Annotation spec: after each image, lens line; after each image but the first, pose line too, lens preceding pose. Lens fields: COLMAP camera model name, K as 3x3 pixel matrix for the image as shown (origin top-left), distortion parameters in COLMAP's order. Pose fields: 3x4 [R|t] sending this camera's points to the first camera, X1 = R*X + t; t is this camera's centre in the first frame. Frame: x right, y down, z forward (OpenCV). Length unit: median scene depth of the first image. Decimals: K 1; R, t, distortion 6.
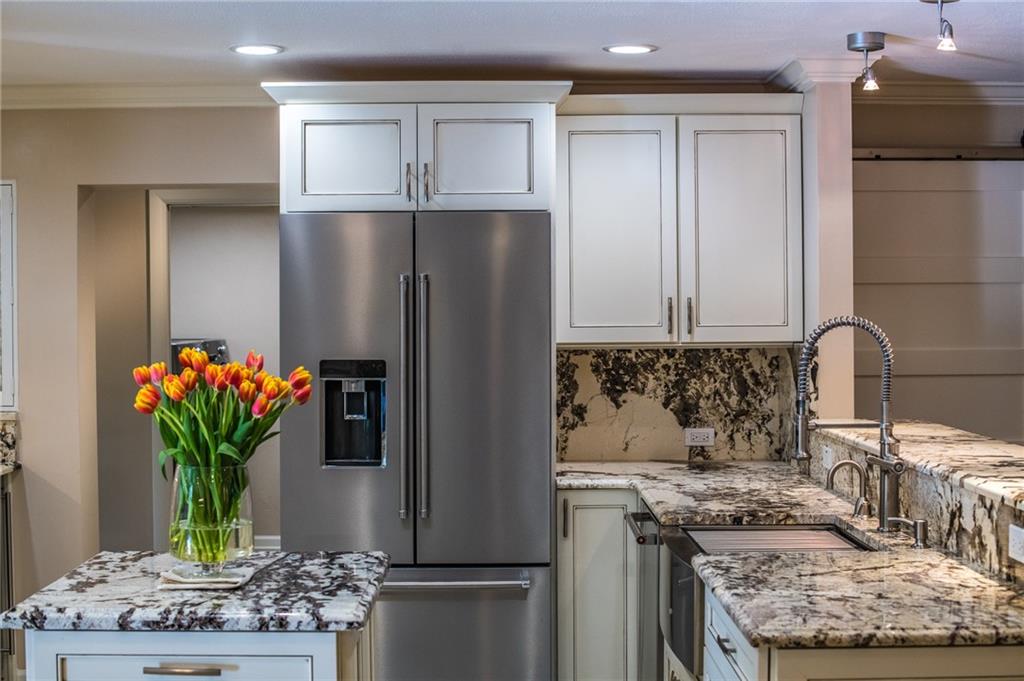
lens RADIAL K [[1425.5, 0, 512.0], [0, 1425.5, 340.5], [0, 0, 1]] dist [-0.107183, -0.000290]
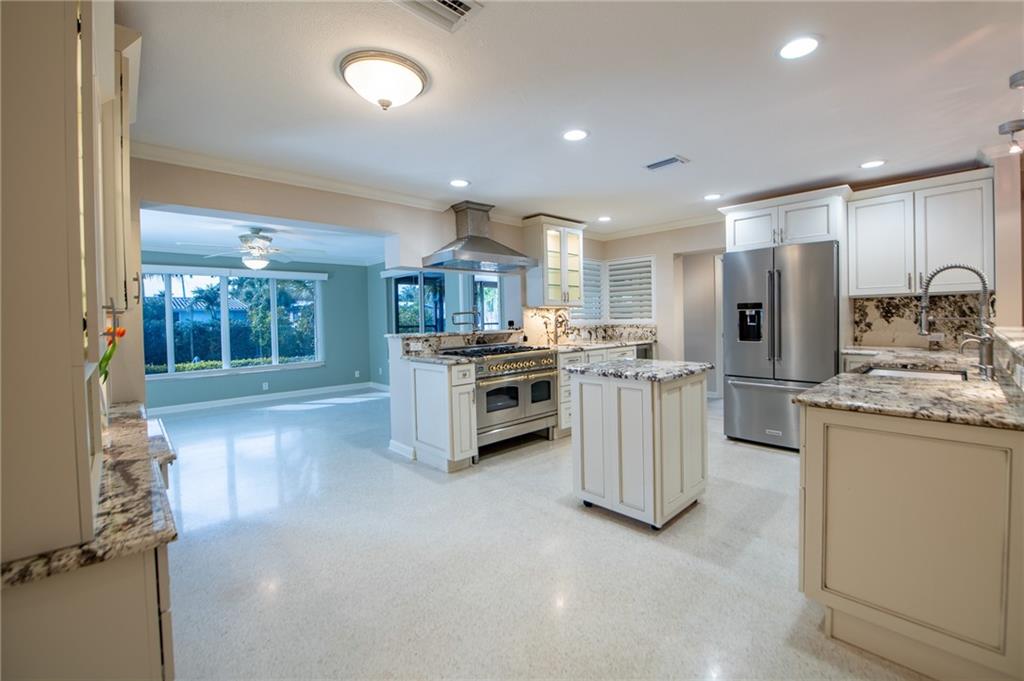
lens RADIAL K [[414.9, 0, 514.3], [0, 414.9, 322.3], [0, 0, 1]] dist [-0.024451, 0.000027]
pose [[0.703614, 0.007565, -0.710543, 0.133876], [0.007435, 0.999810, 0.018007, 0.033138], [0.710544, -0.017952, 0.703424, 0.109232]]
